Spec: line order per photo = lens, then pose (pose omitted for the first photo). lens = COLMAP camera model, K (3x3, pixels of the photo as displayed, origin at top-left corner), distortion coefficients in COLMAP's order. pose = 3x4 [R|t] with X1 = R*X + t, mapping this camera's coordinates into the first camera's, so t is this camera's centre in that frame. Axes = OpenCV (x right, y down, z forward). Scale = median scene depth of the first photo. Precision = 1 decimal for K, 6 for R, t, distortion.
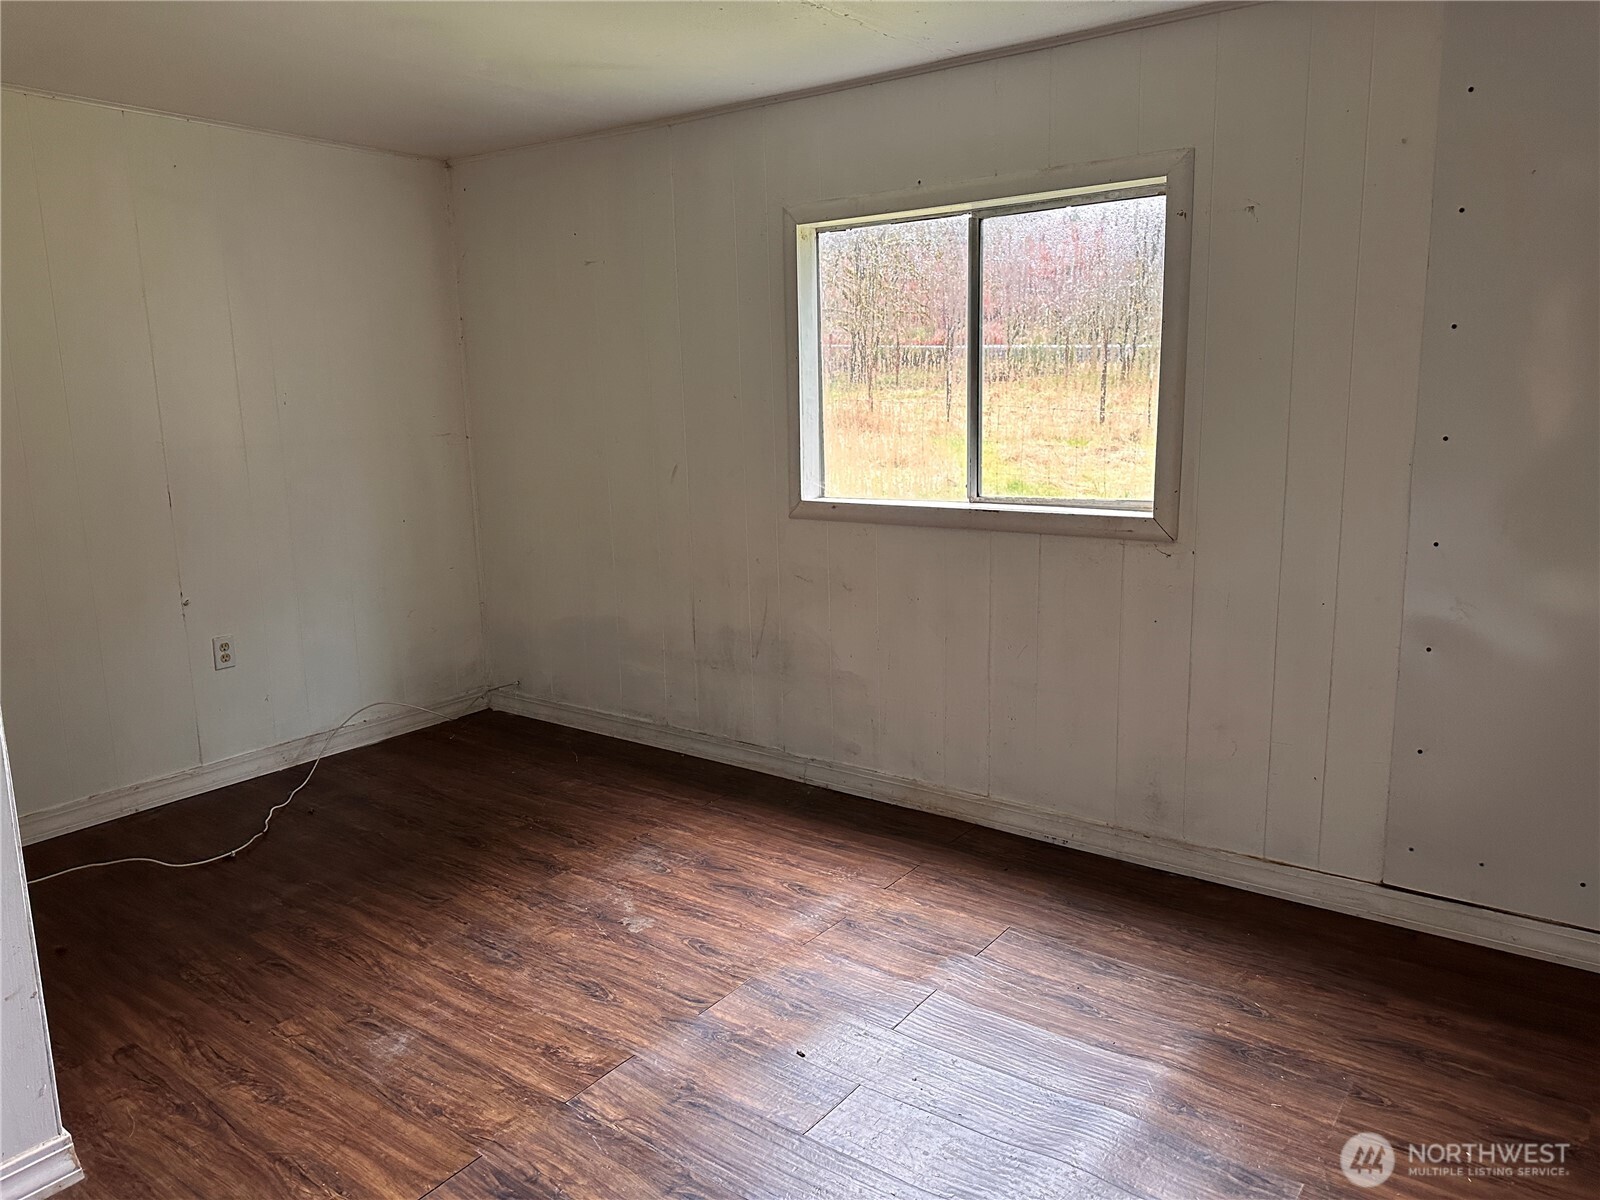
lens RADIAL K [[1119.4, 0, 802.9], [0, 1119.4, 593.6], [0, 0, 1]] dist [0.064283, -0.077408]
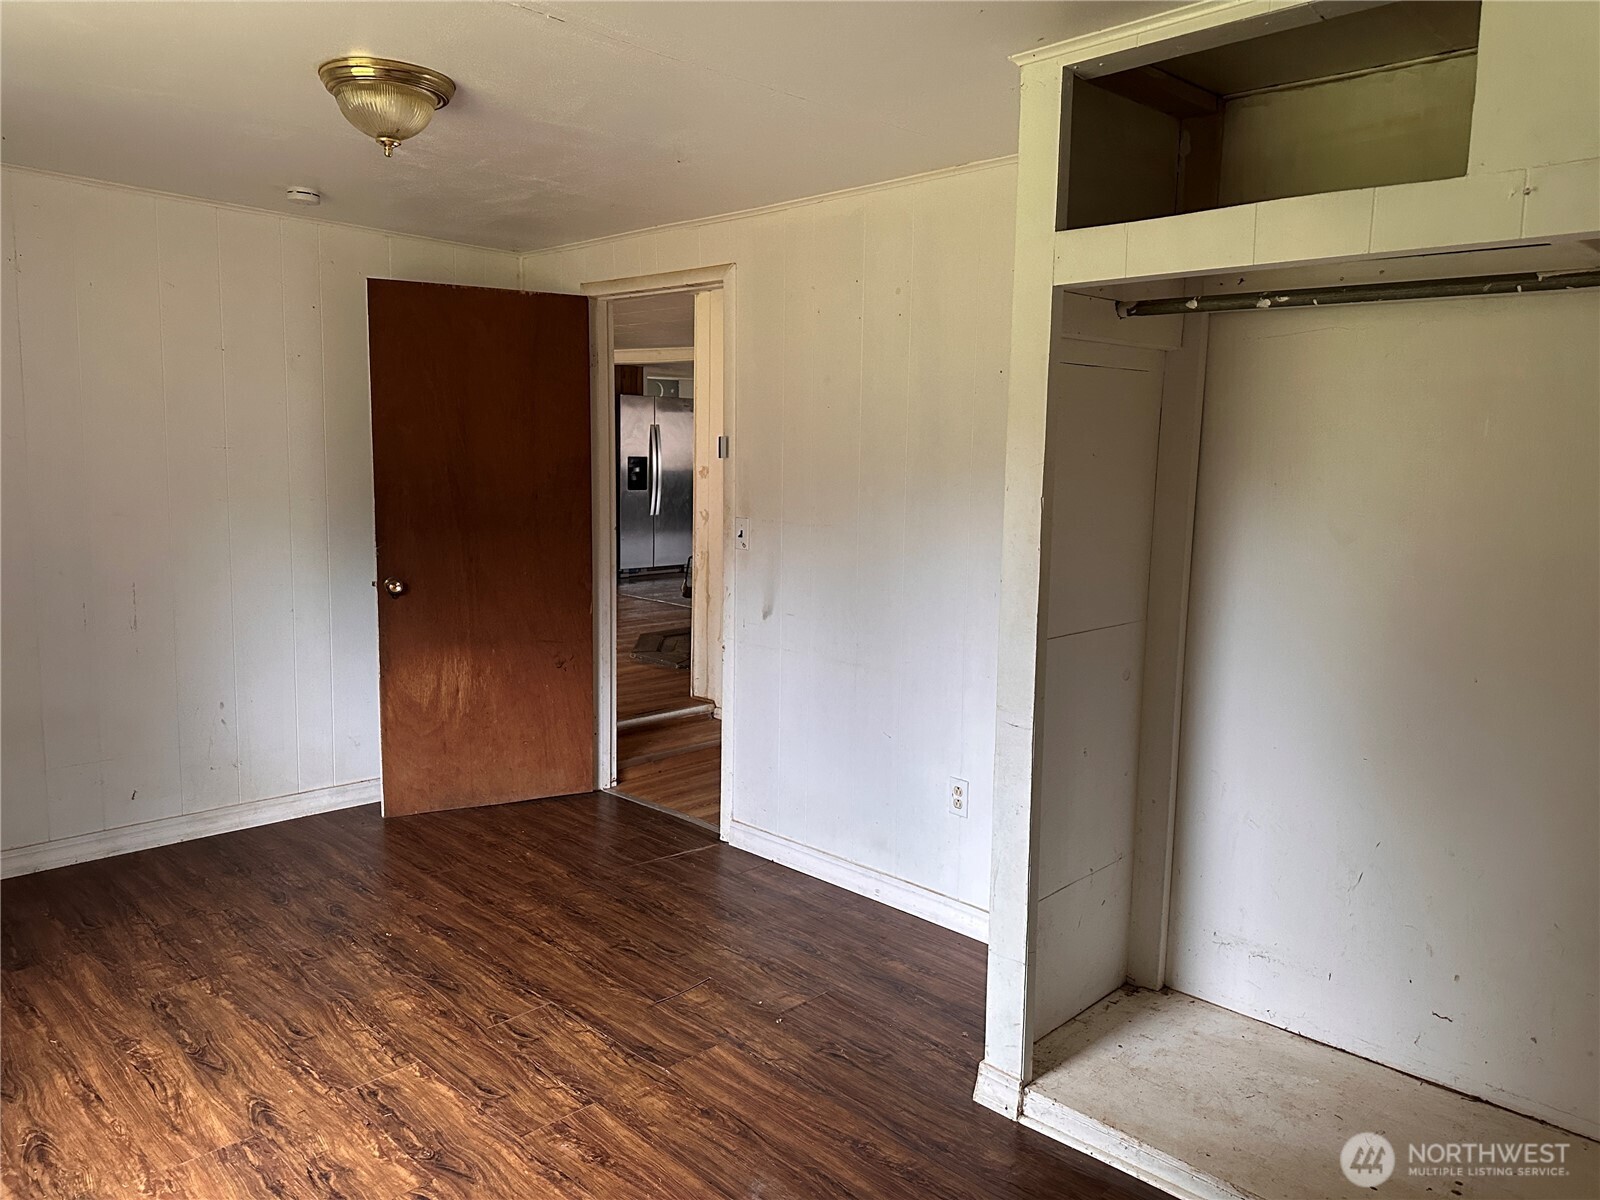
lens RADIAL K [[1119.4, 0, 801.3], [0, 1119.4, 601.3], [0, 0, 1]] dist [0.064283, -0.077408]
pose [[-0.991187, -0.017666, 0.131286, -0.544267], [0.022915, 0.953263, 0.301272, -0.361298], [-0.130472, 0.301625, -0.944457, 1.858304]]
